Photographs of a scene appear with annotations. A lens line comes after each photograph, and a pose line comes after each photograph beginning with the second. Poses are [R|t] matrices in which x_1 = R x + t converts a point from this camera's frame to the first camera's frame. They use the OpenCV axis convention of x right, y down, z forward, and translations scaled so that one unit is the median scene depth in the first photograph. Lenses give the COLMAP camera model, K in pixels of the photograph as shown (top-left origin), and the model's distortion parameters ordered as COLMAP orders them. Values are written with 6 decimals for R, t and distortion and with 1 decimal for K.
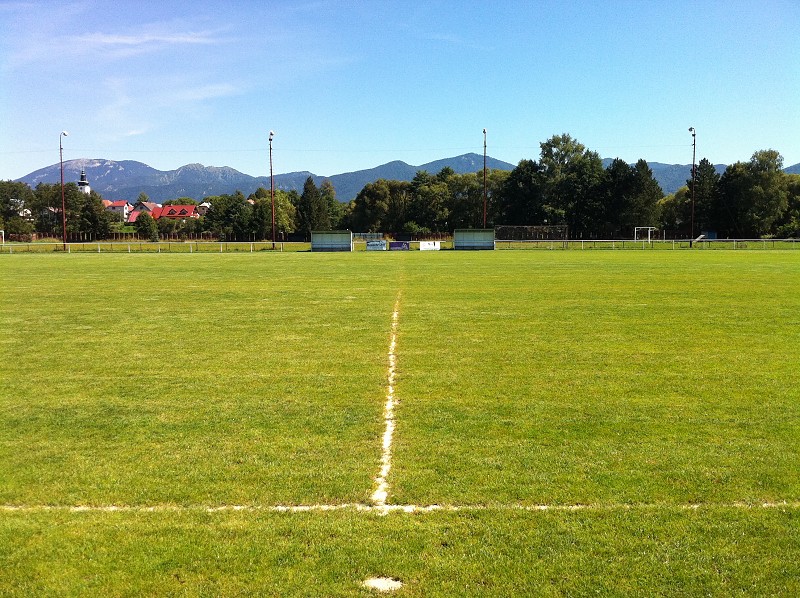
lens RADIAL K [[840.9, 0, 400.0], [0, 840.9, 299.0], [0, 0, 1]] dist [0.081848, -0.009672]
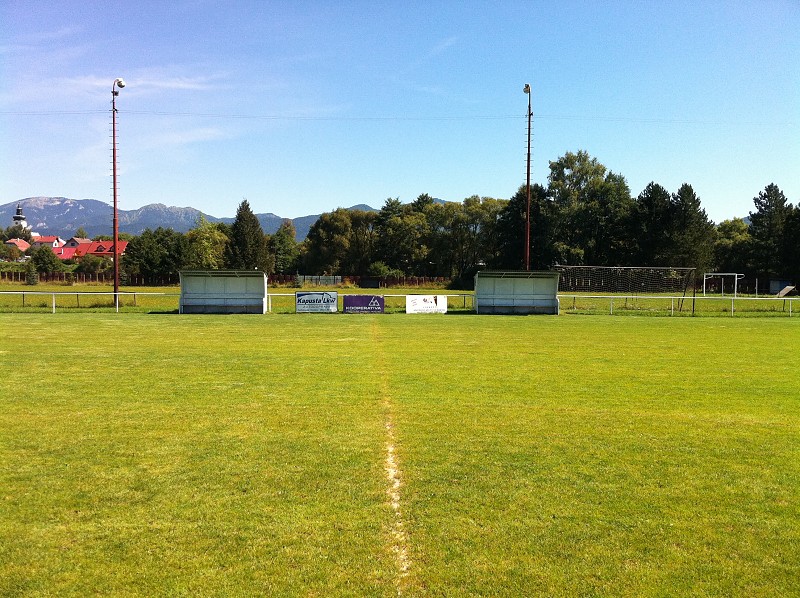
lens RADIAL K [[840.9, 0, 400.0], [0, 840.9, 299.0], [0, 0, 1]] dist [0.081848, -0.009672]
pose [[0.998962, 0.013096, 0.043618, -0.000645], [-0.010838, 0.998608, -0.051618, -0.019829], [-0.044233, 0.051092, 0.997714, 0.248407]]
